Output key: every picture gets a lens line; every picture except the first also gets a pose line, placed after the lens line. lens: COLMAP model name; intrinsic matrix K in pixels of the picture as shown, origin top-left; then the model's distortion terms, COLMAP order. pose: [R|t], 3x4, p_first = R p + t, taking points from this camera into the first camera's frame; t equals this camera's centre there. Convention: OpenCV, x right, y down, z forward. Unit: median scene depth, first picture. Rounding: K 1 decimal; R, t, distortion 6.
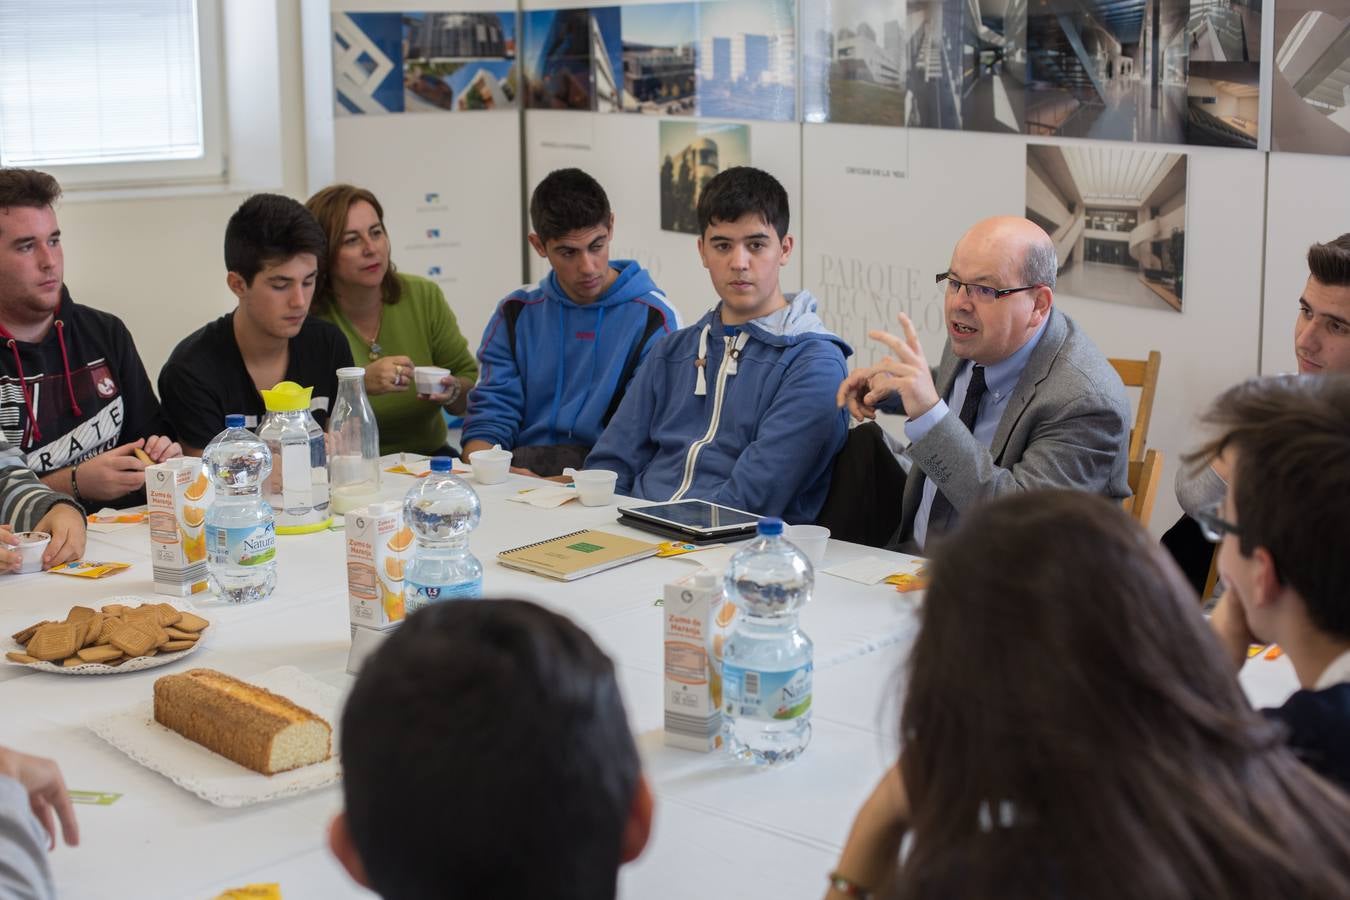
lens RADIAL K [[1939.8, 0, 674.6], [0, 1939.8, 451.9], [0, 0, 1]] dist [-0.130196, 0.000000]
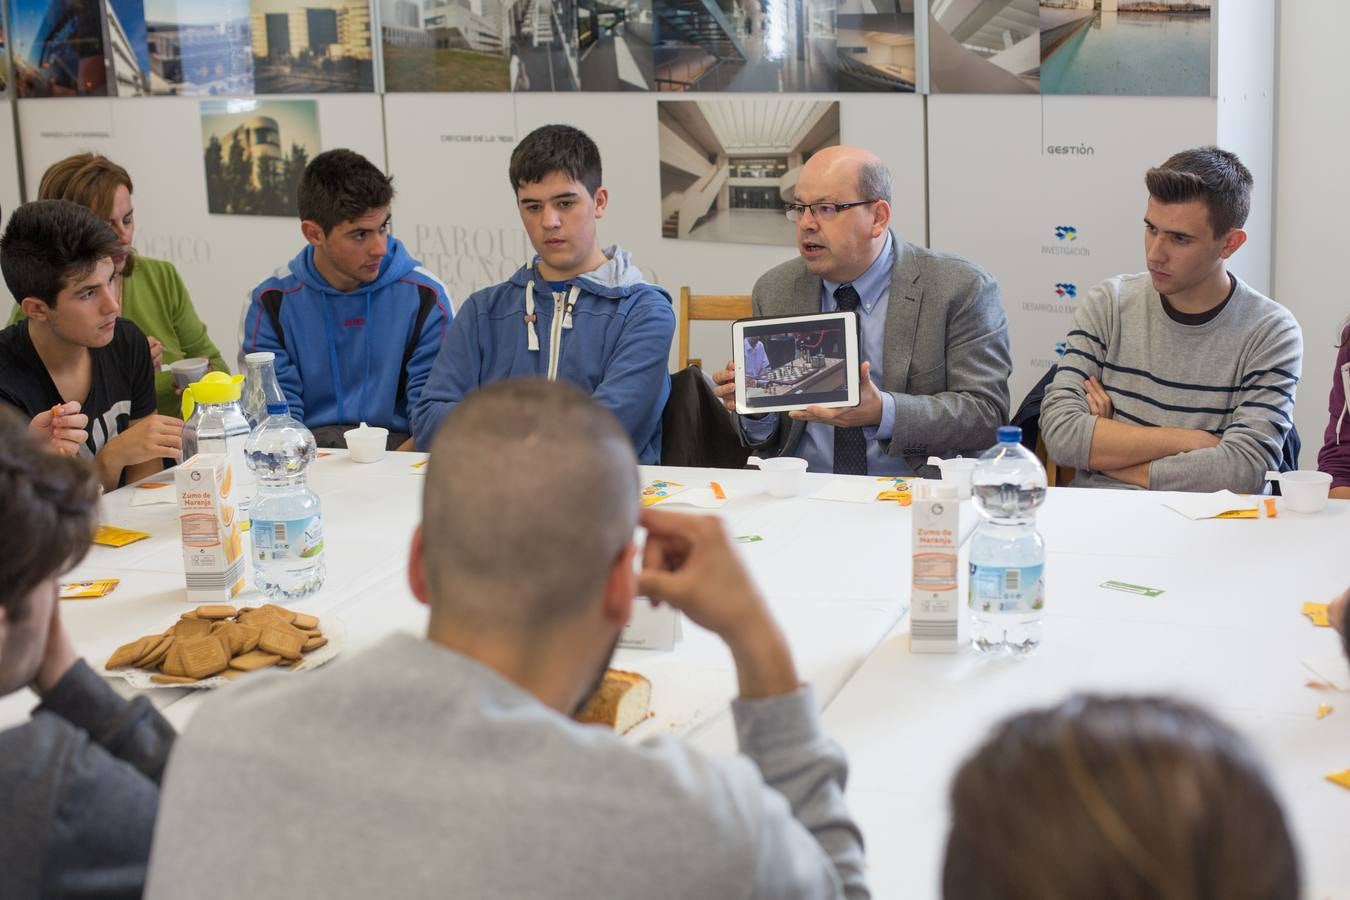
lens RADIAL K [[1939.8, 0, 673.3], [0, 1939.8, 455.8], [0, 0, 1]] dist [-0.130196, 0.000000]
pose [[0.924267, -0.107144, 0.366403, -0.217945], [0.102243, 0.994218, 0.032817, -0.002071], [-0.367800, 0.007130, 0.929878, 0.024292]]
